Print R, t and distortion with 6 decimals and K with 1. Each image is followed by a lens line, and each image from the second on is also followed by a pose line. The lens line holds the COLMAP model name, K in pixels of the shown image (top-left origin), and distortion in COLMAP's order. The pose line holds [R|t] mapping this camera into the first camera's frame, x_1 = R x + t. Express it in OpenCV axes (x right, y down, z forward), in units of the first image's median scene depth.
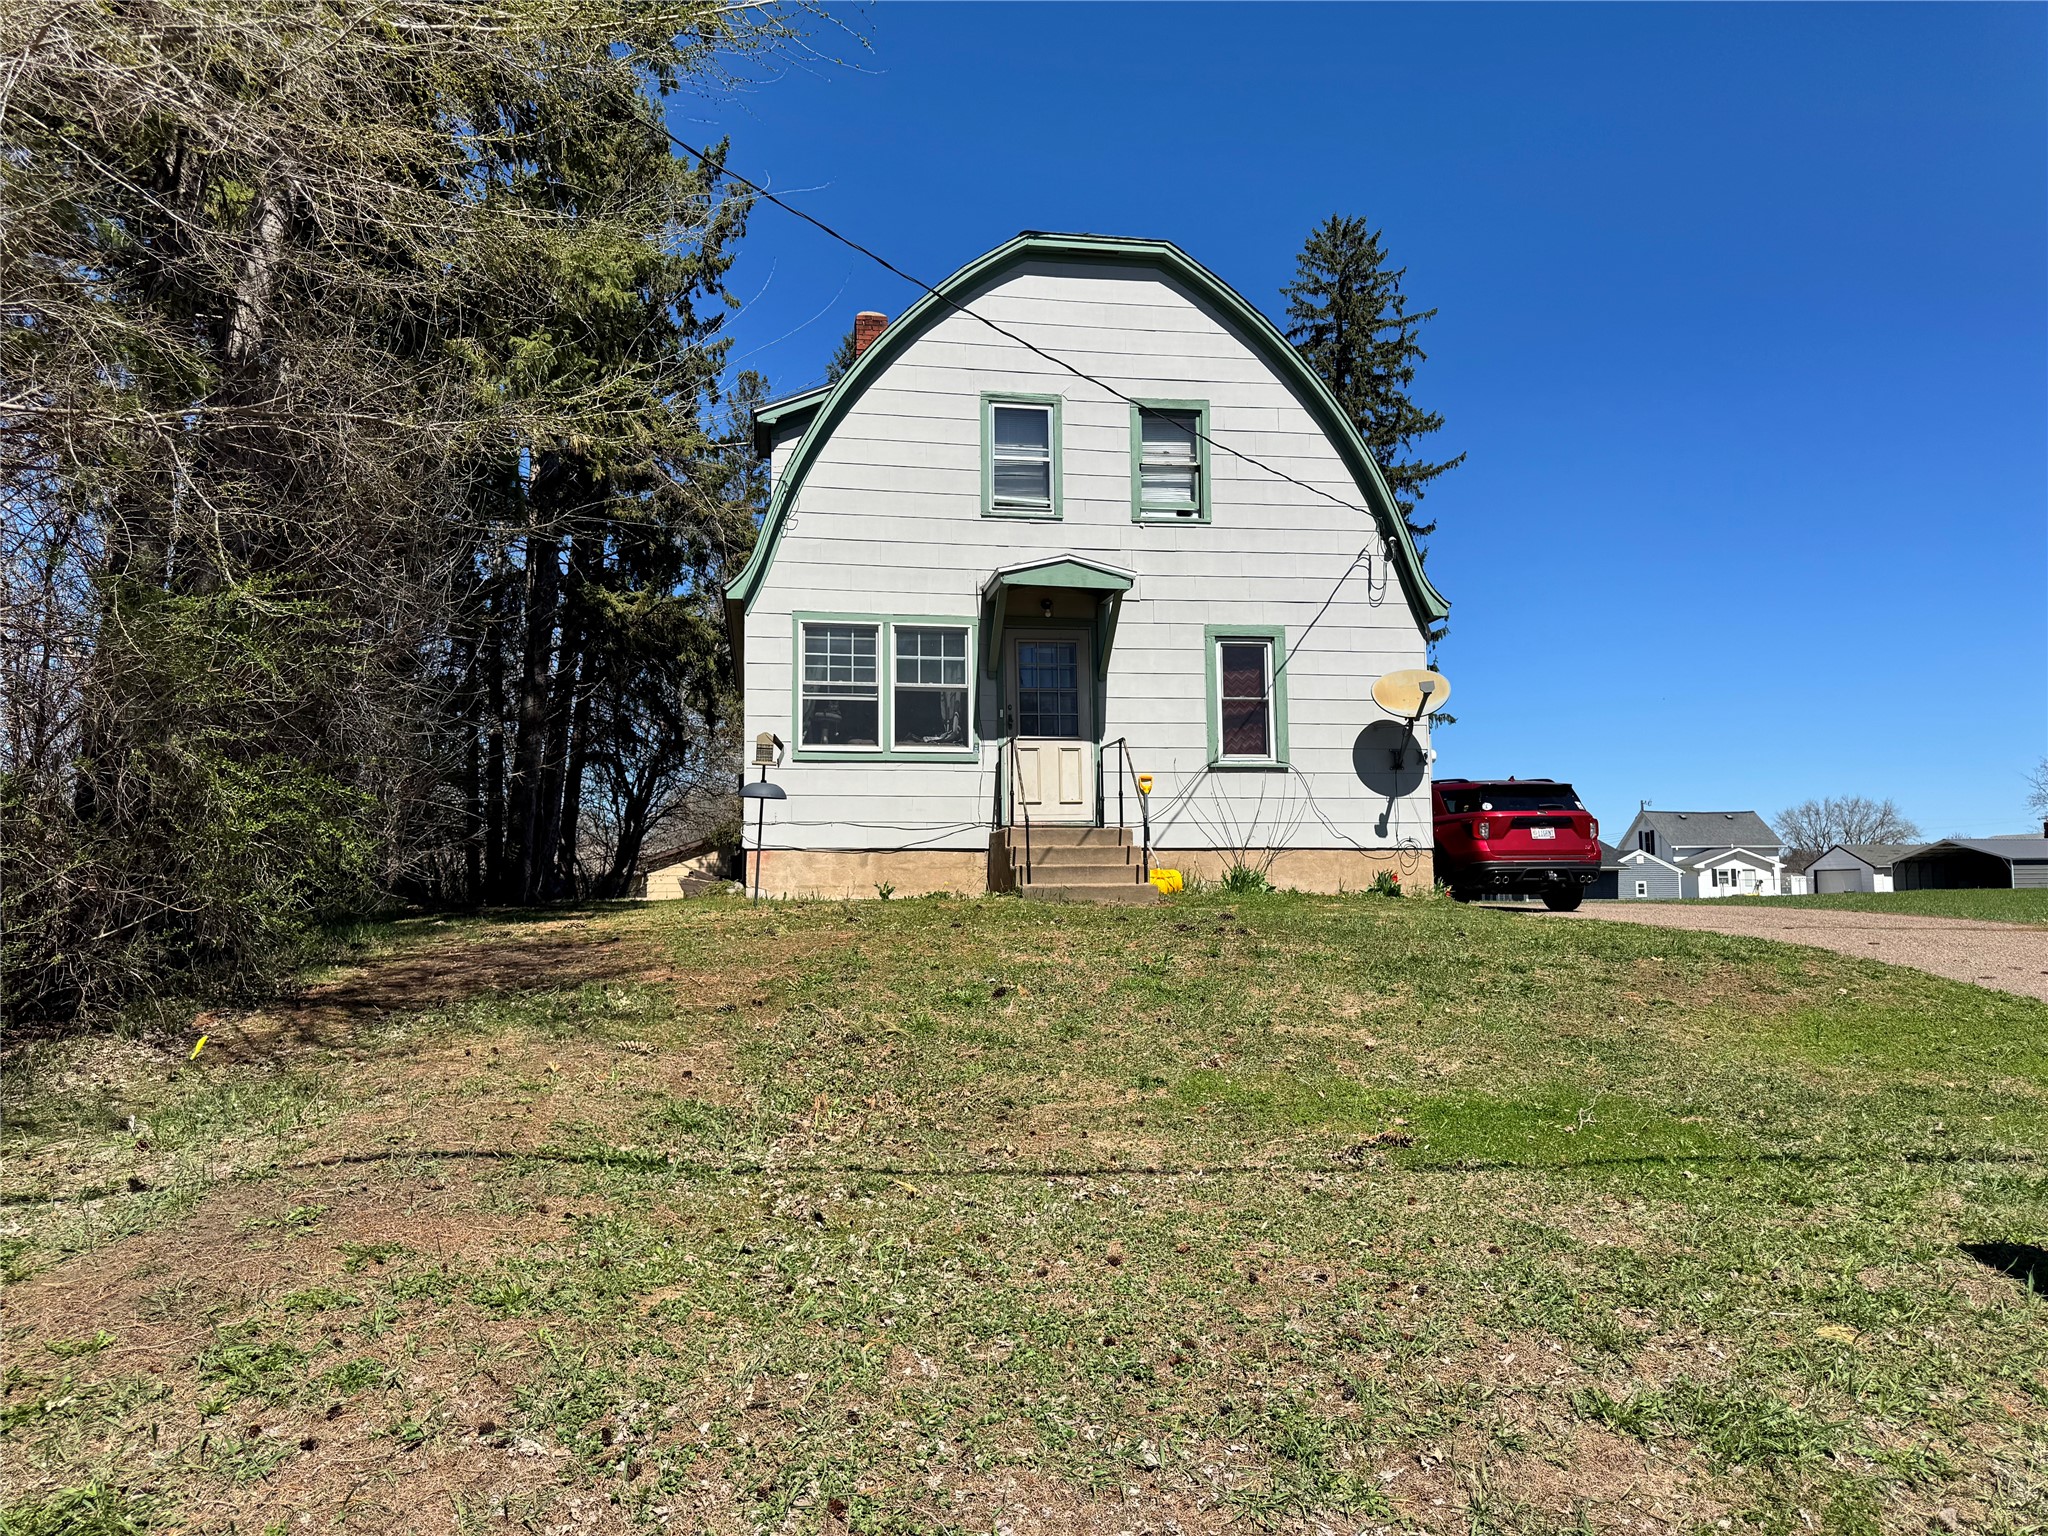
lens RADIAL K [[1427.0, 0, 1022.2], [0, 1427.0, 779.9], [0, 0, 1]] dist [0.006774, -0.004765]
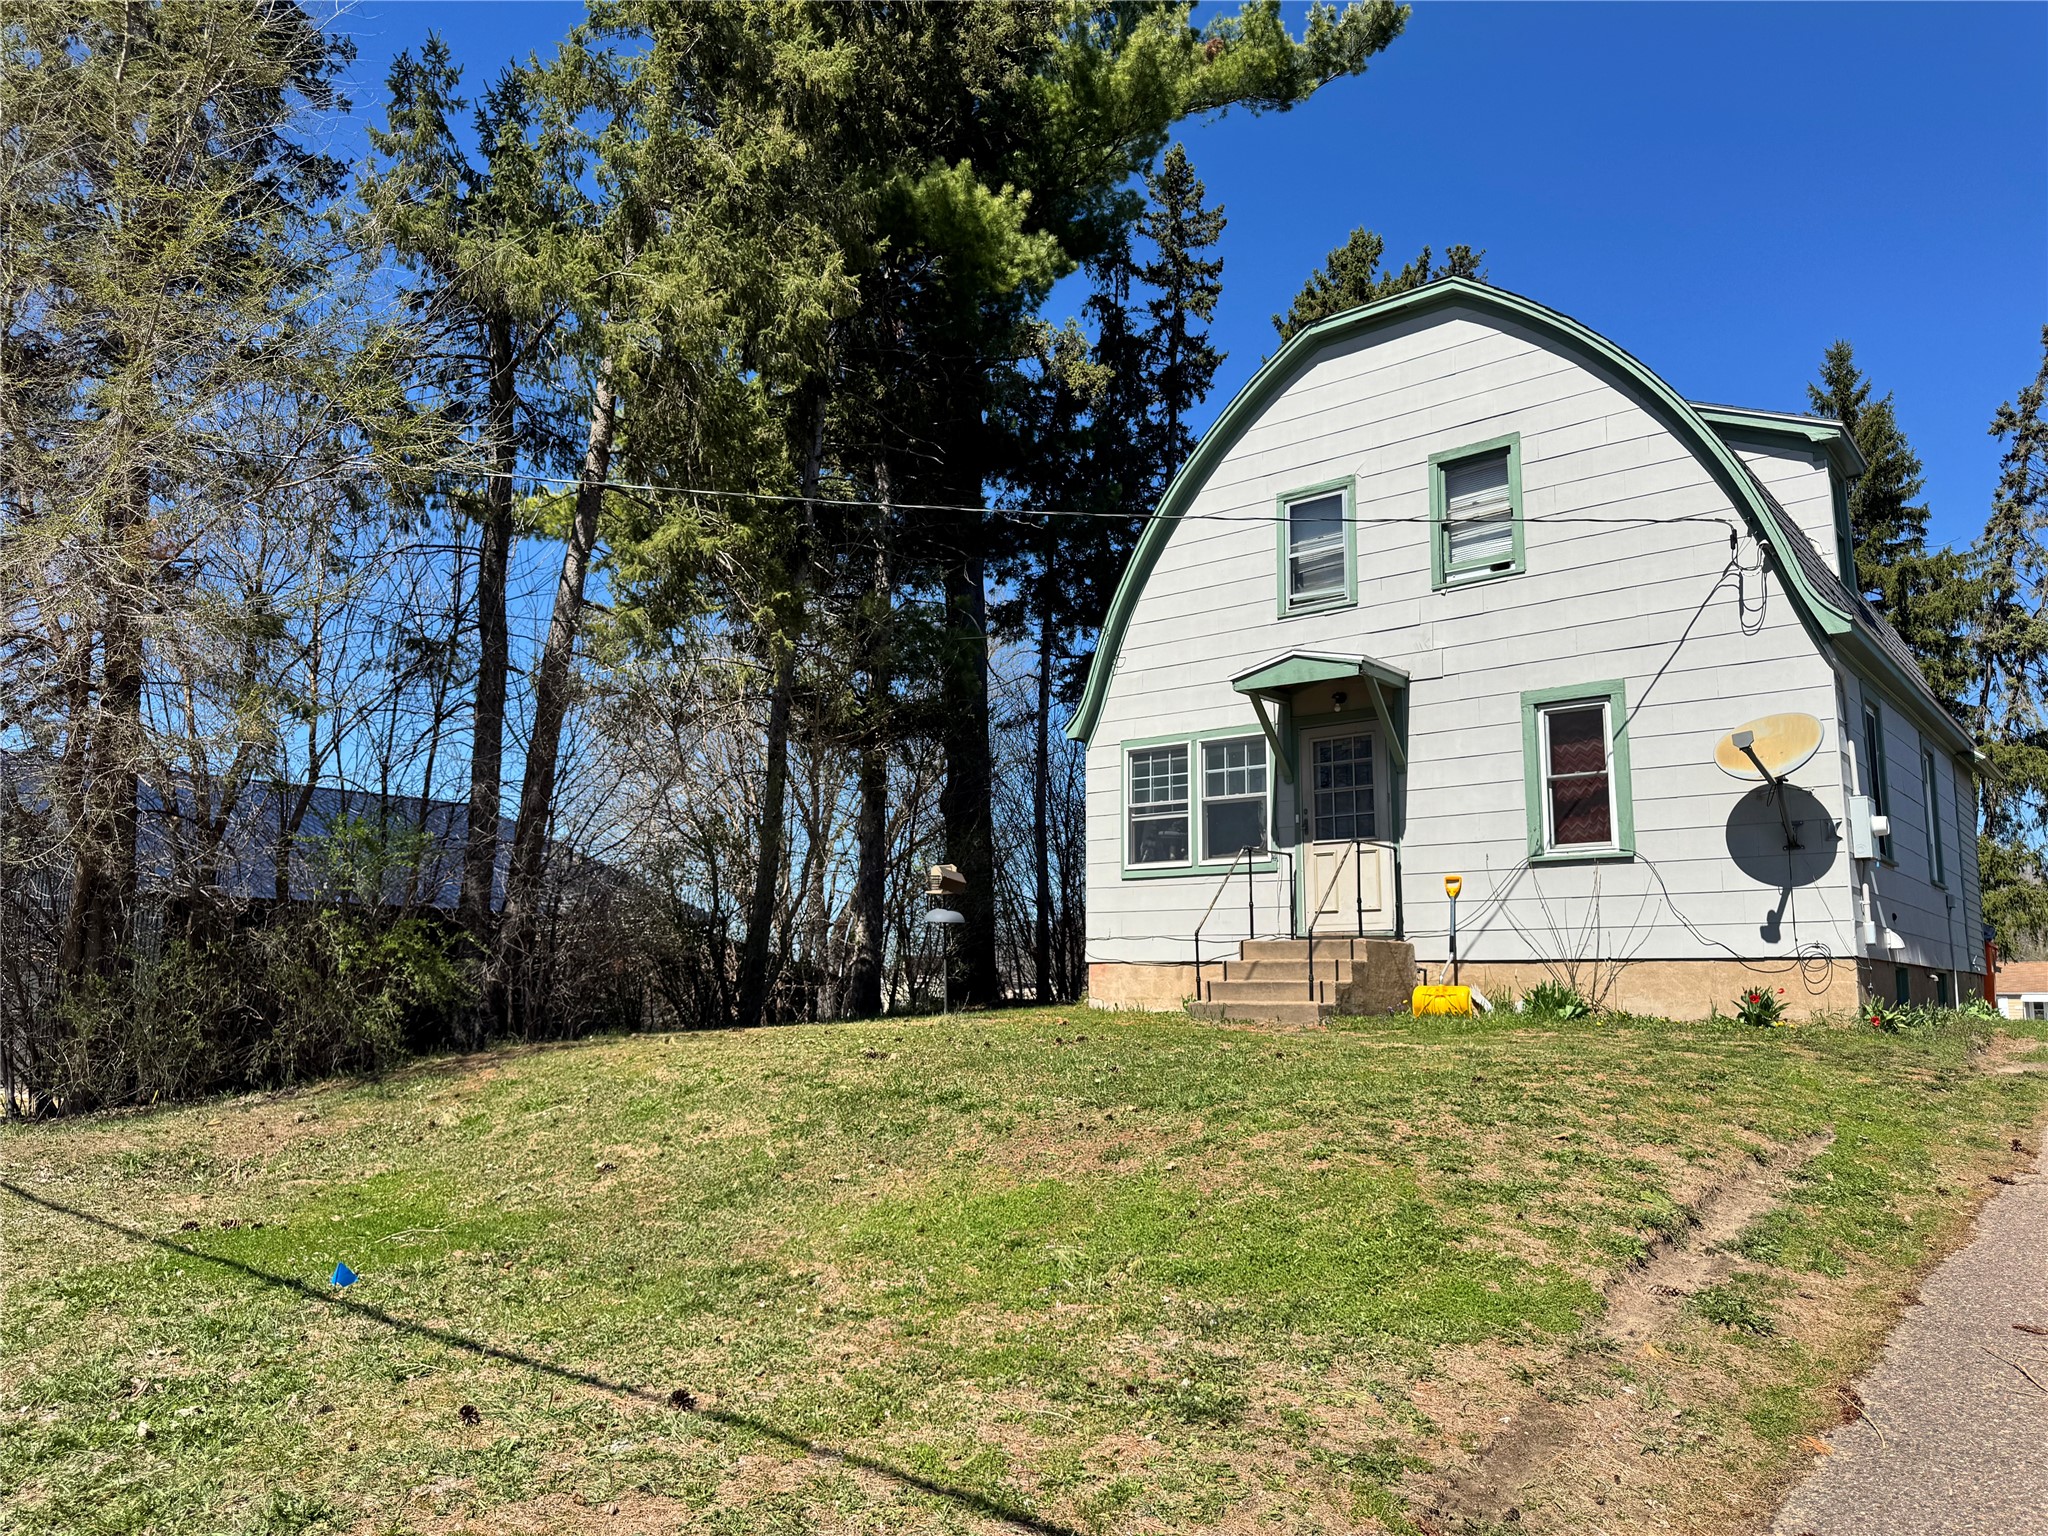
lens RADIAL K [[1427.0, 0, 1022.7], [0, 1427.0, 757.6], [0, 0, 1]] dist [0.006774, -0.004765]
pose [[0.649581, -0.111533, -0.752067, 0.576274], [0.046542, 0.993160, -0.107088, 0.006272], [0.758867, 0.034560, 0.650328, 0.230325]]
